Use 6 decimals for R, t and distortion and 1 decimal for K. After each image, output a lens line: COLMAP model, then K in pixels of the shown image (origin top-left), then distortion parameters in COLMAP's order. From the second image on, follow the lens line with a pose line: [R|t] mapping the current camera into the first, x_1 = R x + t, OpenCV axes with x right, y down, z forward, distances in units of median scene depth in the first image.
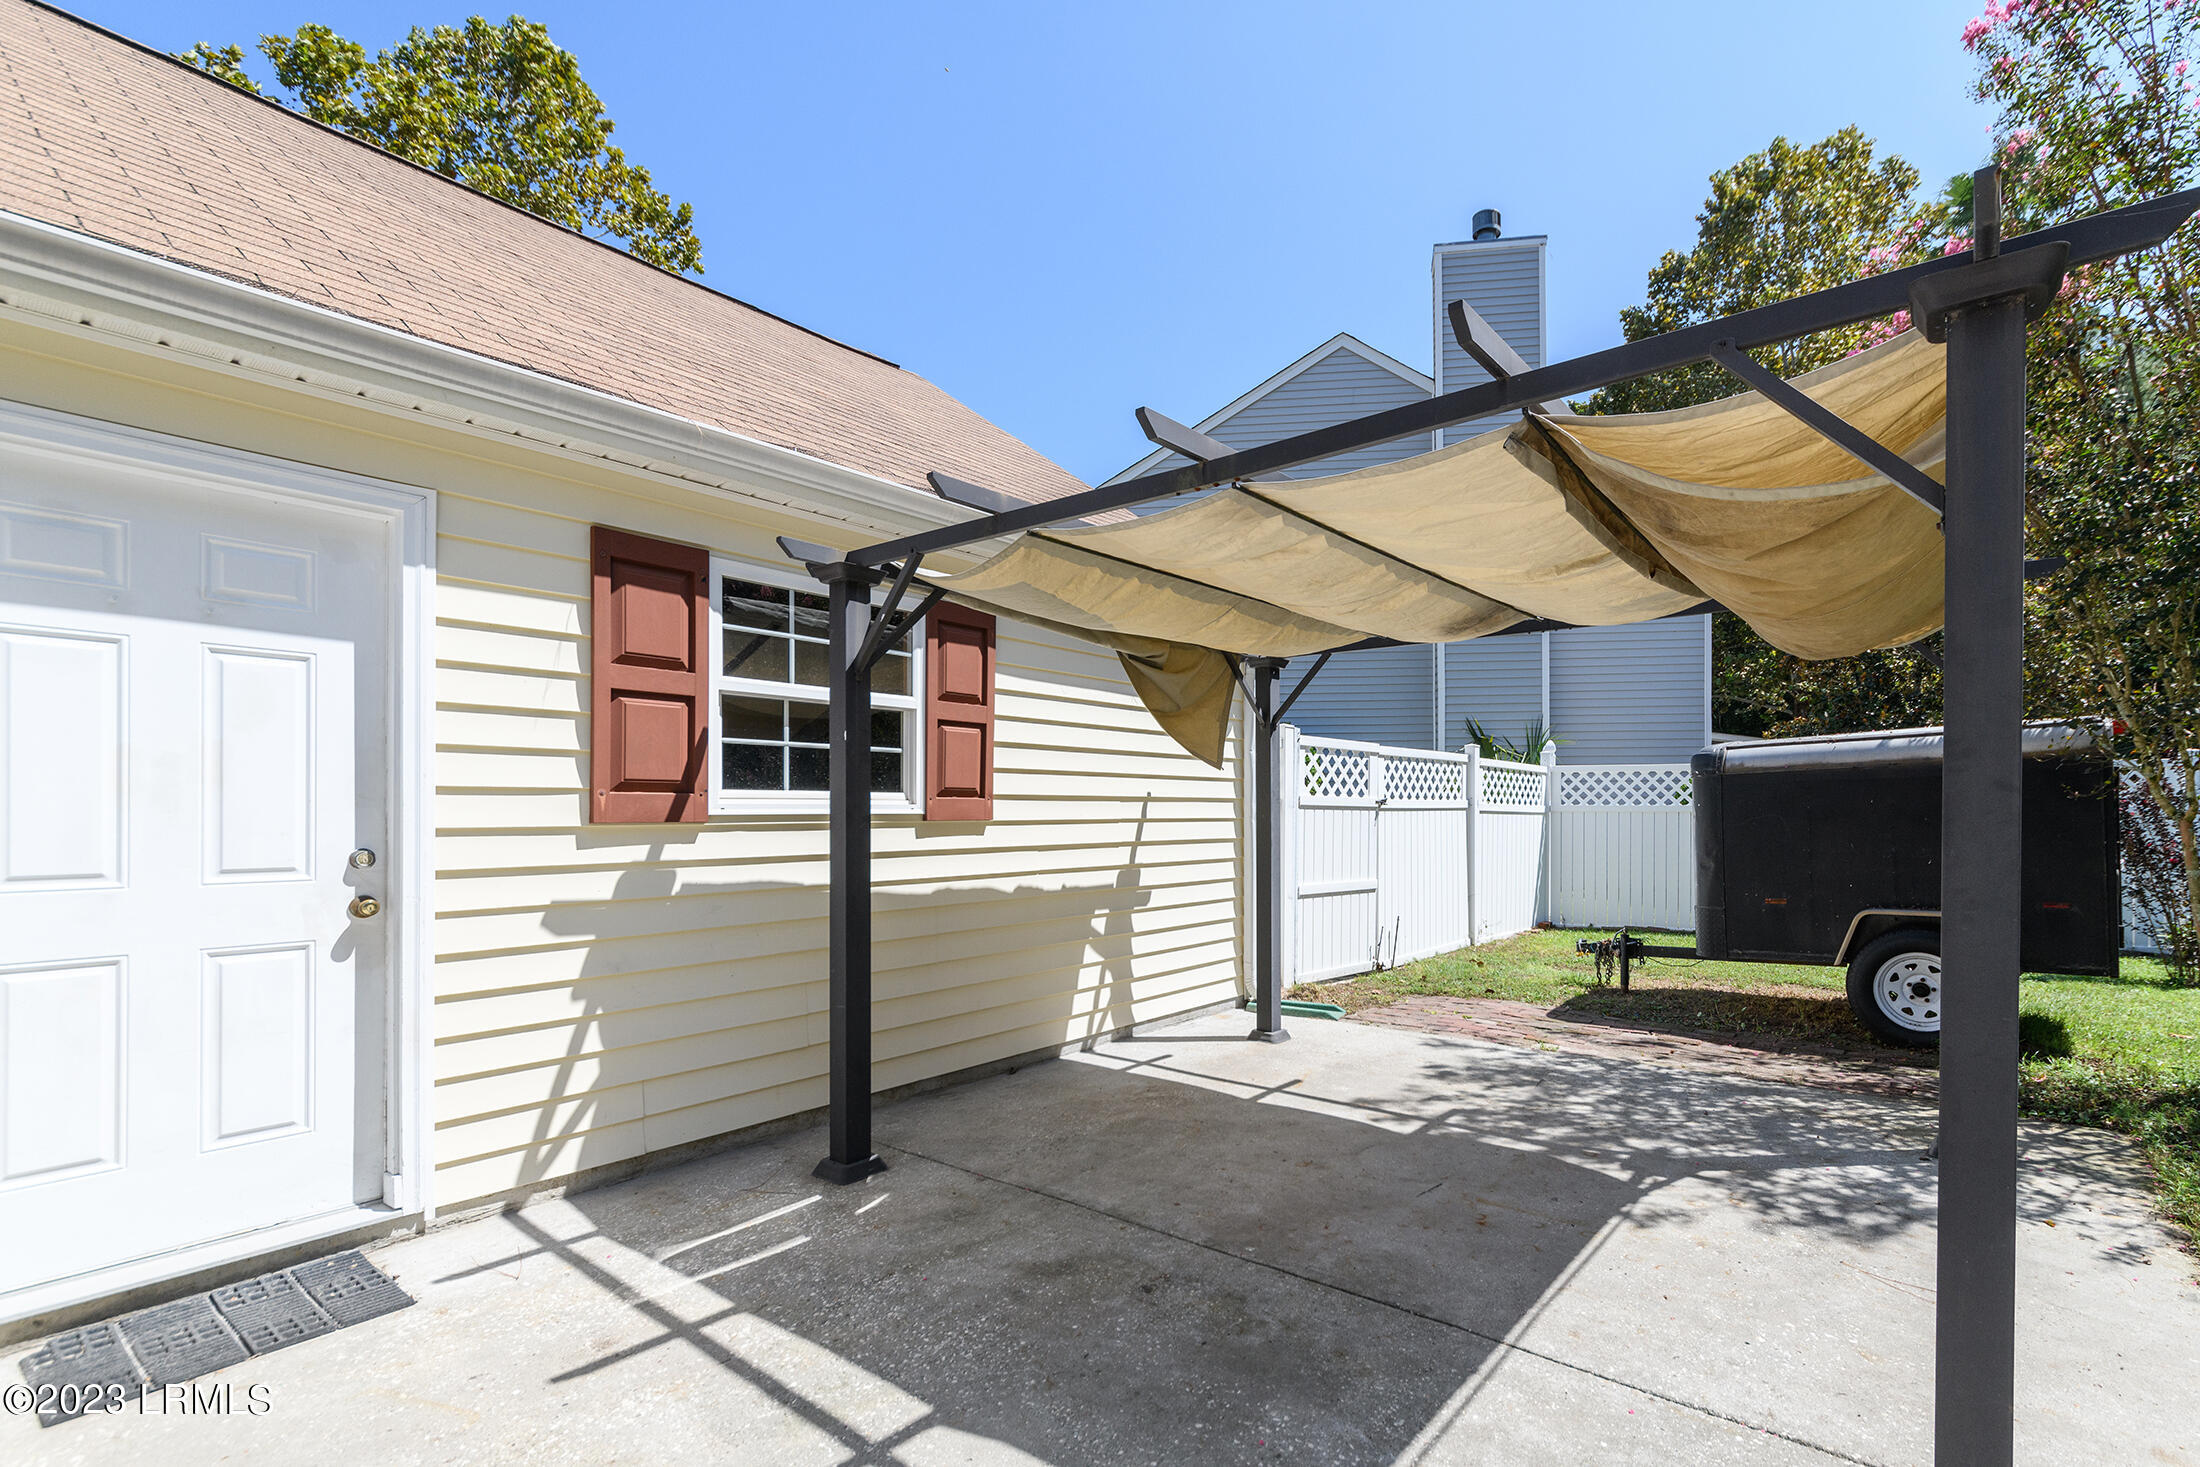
lens RADIAL K [[983.4, 0, 1239.3], [0, 983.4, 802.8], [0, 0, 1]] dist [-0.002903, -0.000116]
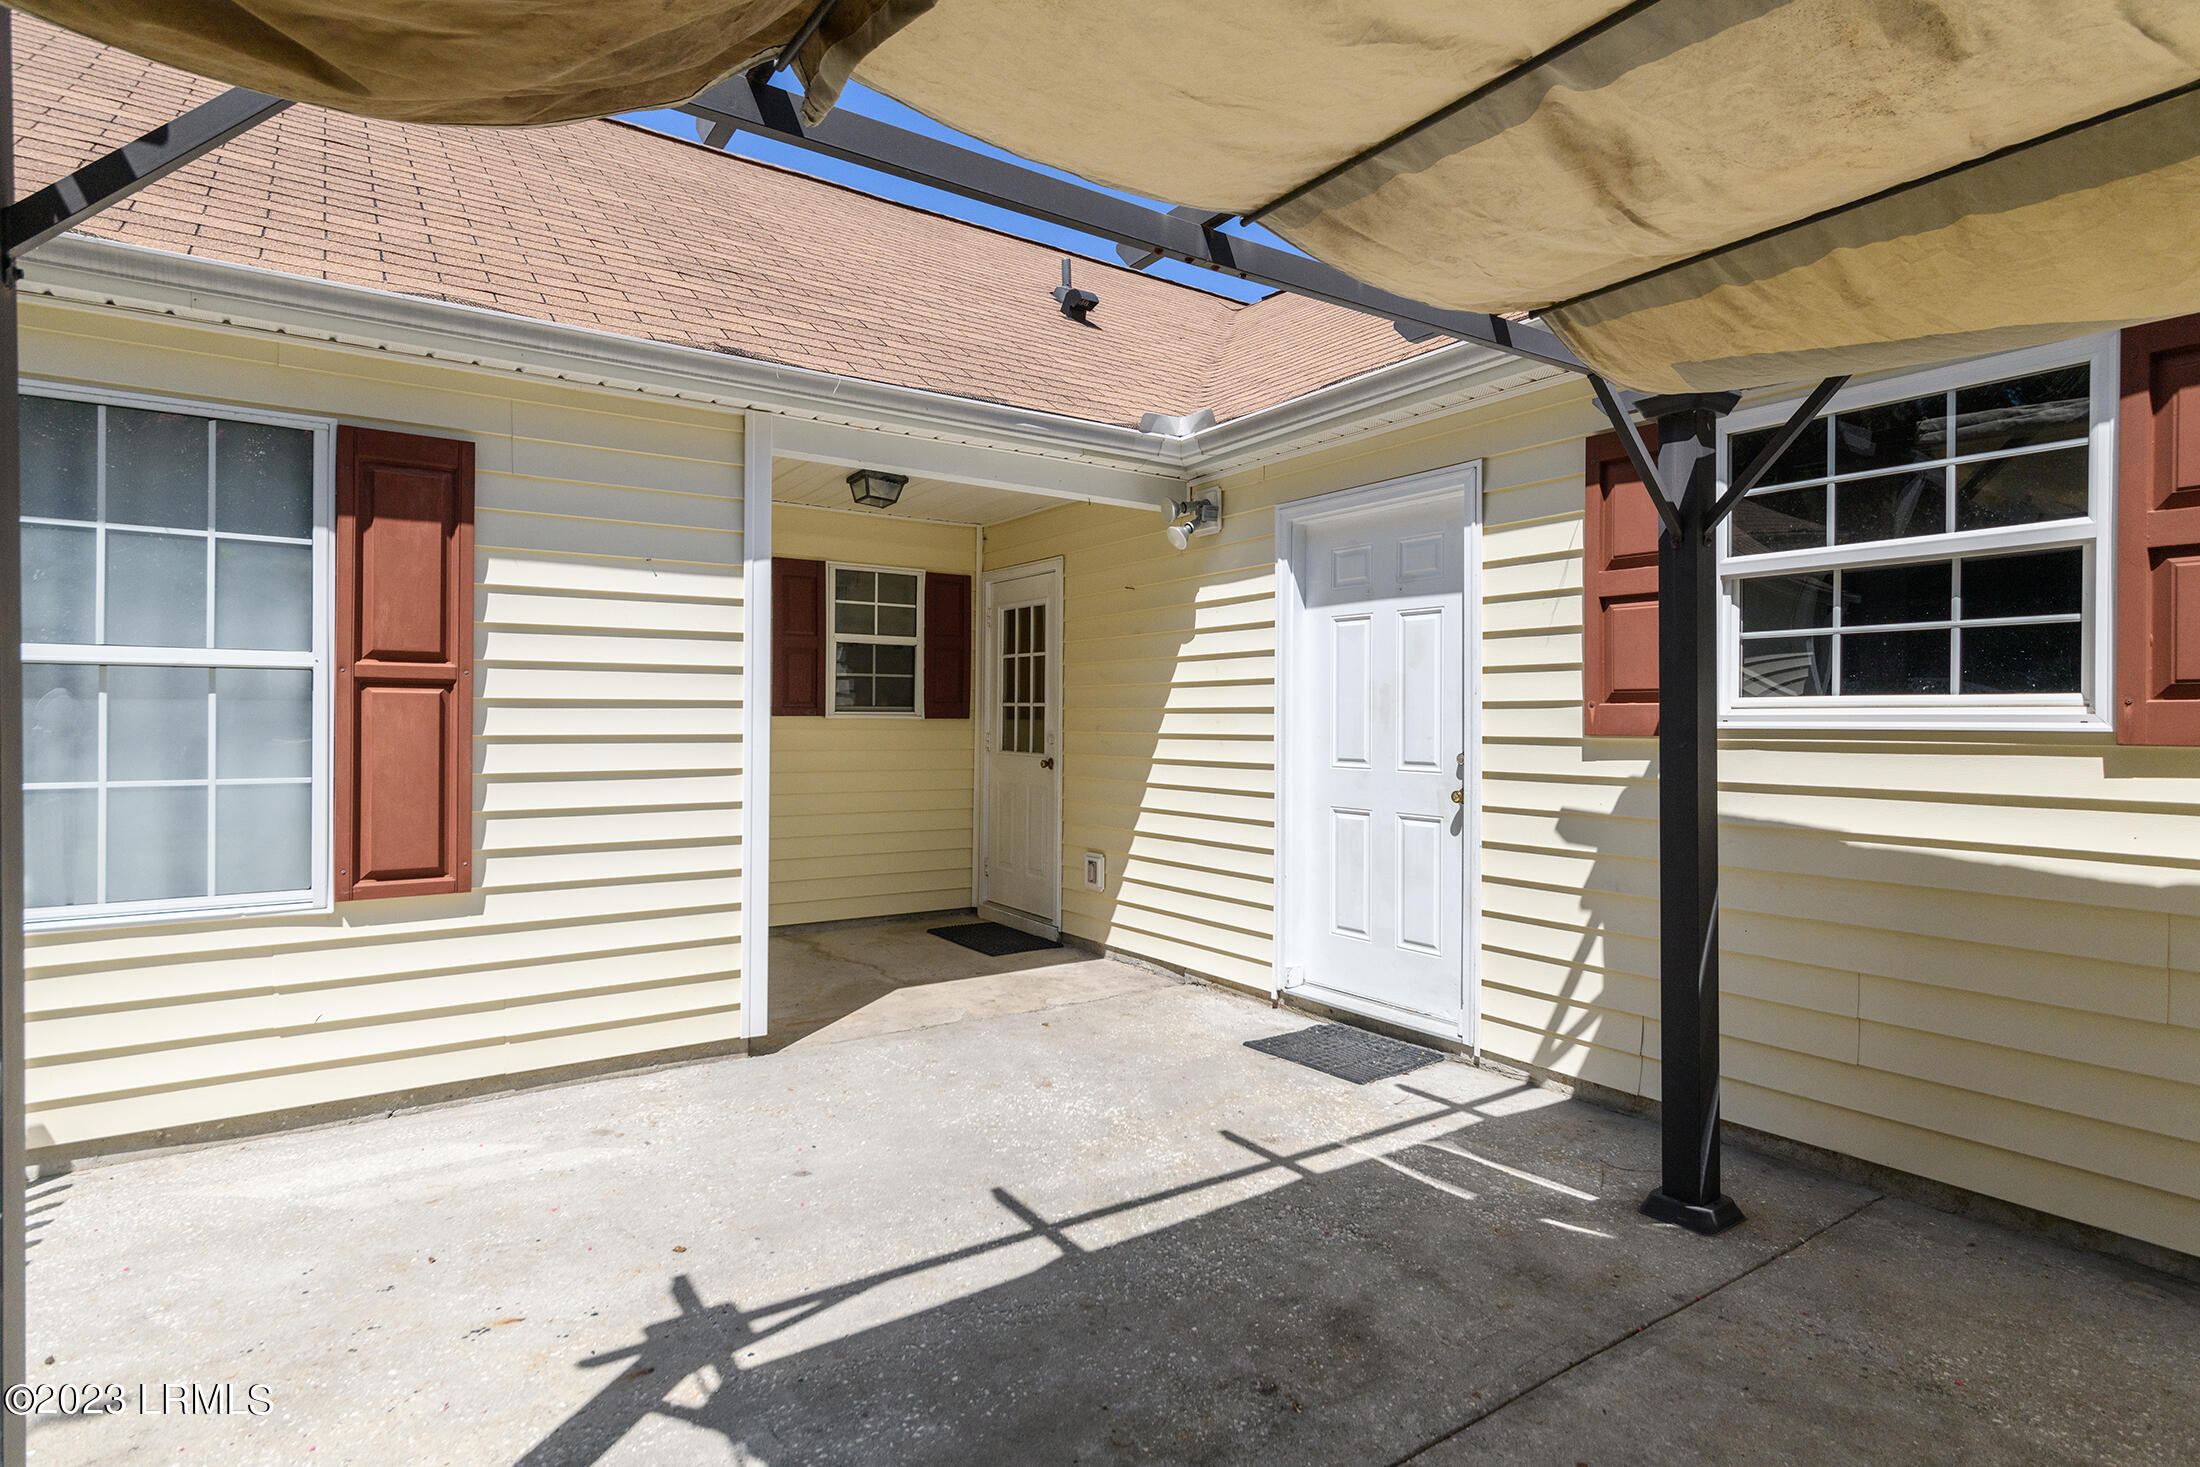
lens RADIAL K [[1085.8, 0, 1110.1], [0, 1085.8, 721.0], [0, 0, 1]] dist [0.003786, 0.000459]
pose [[-0.313533, 0.000701, -0.949577, 0.545198], [0.003418, 0.999994, -0.000390, 0.005160], [0.949571, -0.003368, -0.313534, 0.893651]]
